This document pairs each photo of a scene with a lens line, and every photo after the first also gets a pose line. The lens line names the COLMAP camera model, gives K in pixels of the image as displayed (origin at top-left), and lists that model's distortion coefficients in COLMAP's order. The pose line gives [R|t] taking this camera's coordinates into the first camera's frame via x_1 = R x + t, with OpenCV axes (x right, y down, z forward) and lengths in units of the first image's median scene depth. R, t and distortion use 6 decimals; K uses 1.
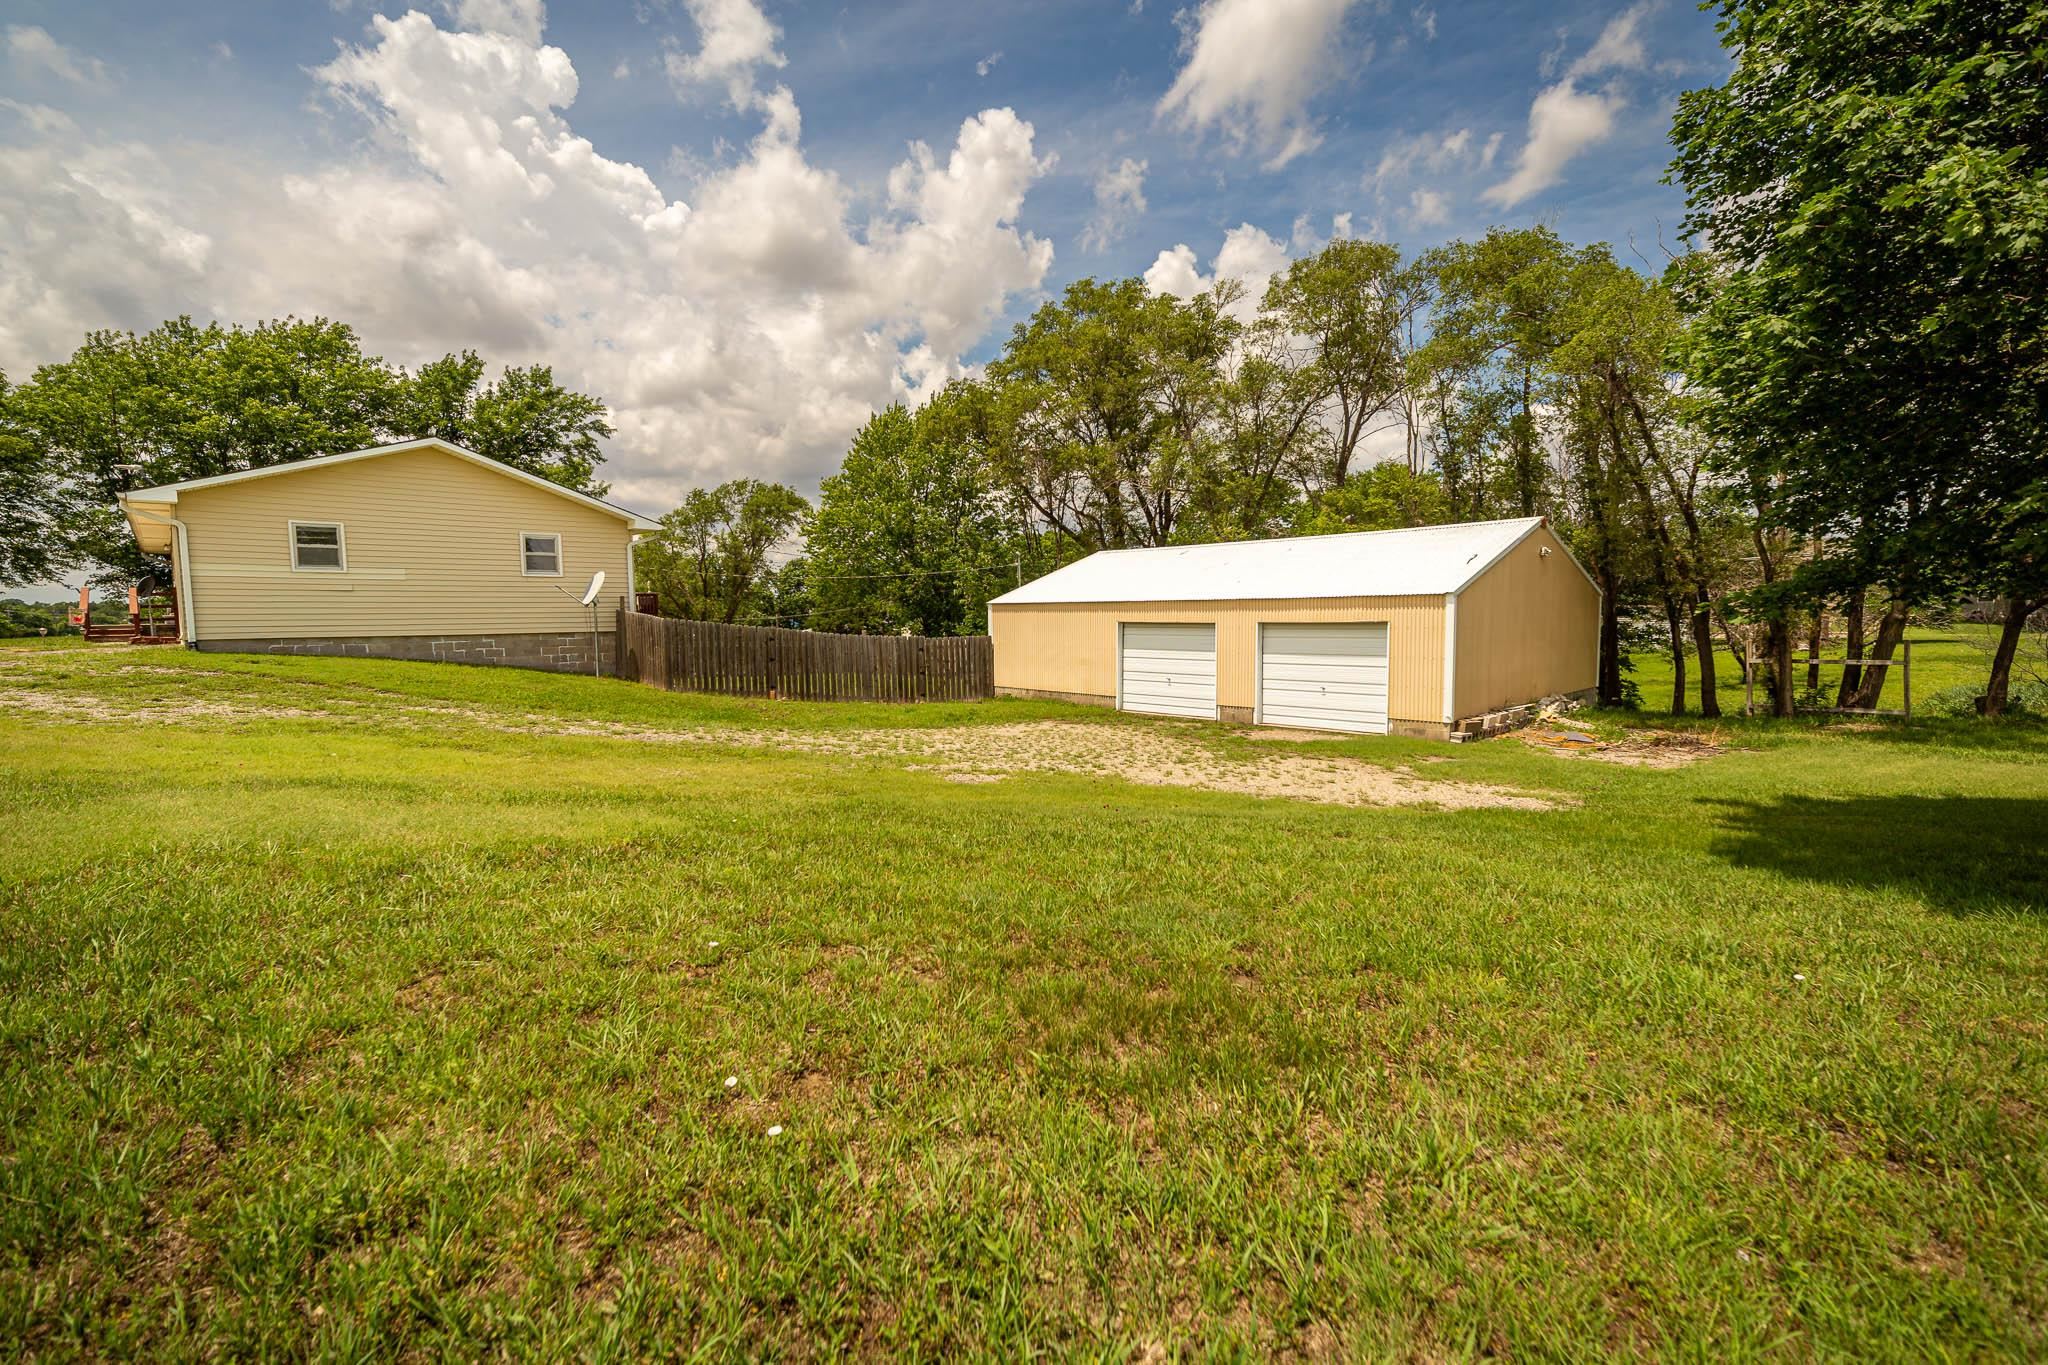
lens RADIAL K [[892.4, 0, 1015.9], [0, 892.4, 674.8], [0, 0, 1]] dist [0.009892, 0.000204]
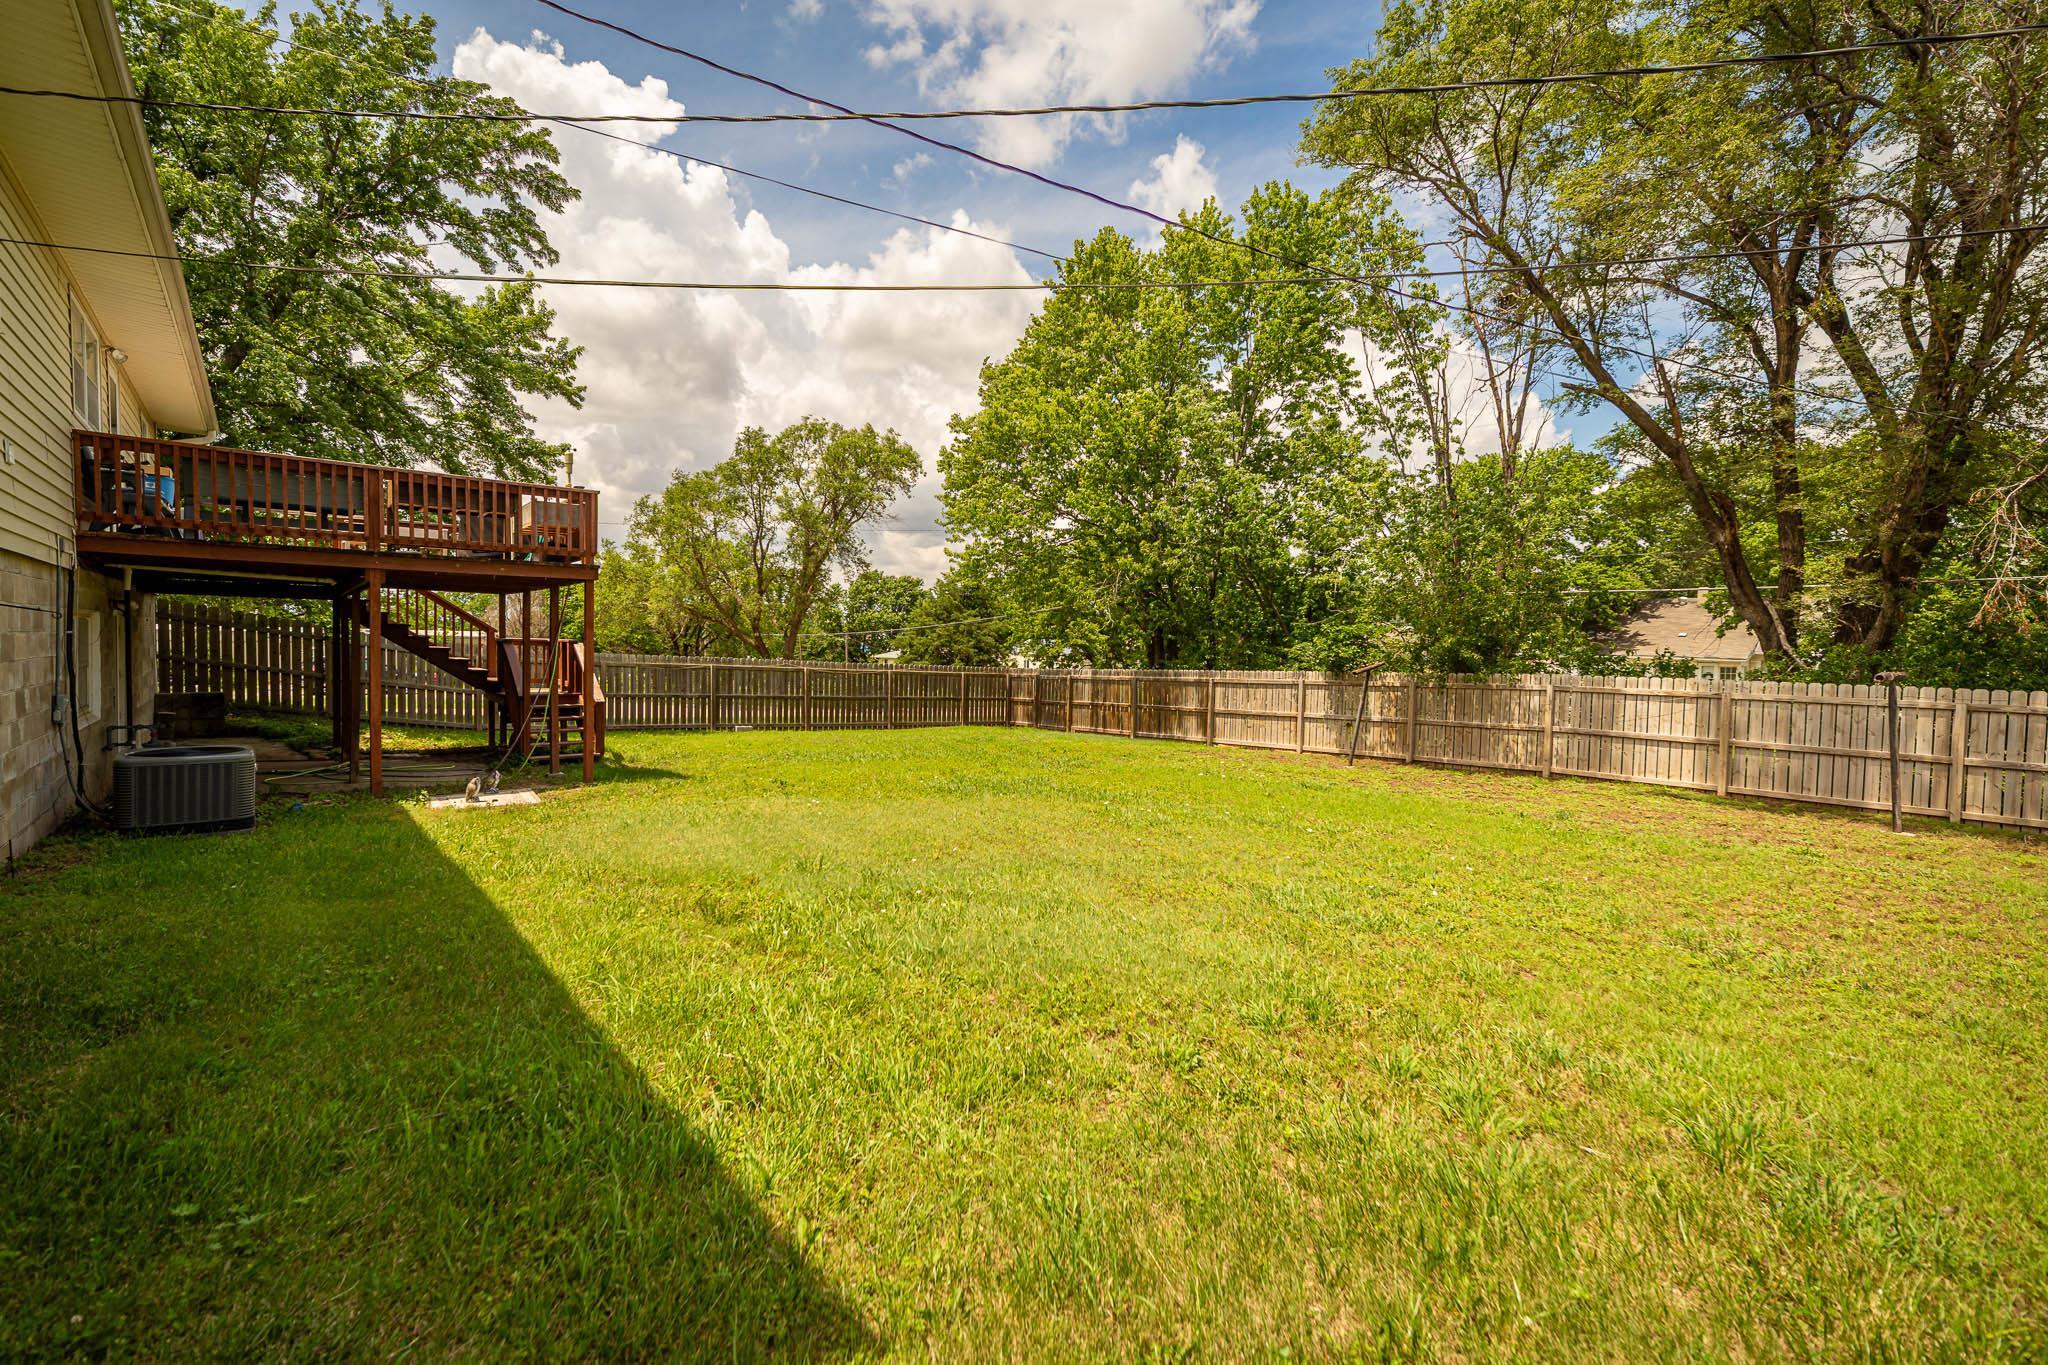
lens RADIAL K [[892.4, 0, 1015.9], [0, 892.4, 674.8], [0, 0, 1]] dist [0.009892, 0.000204]
pose [[0.998393, 0.018836, -0.053441, -0.127796], [-0.020910, 0.999040, -0.038507, -0.008649], [0.052665, 0.039562, 0.997828, 0.370037]]
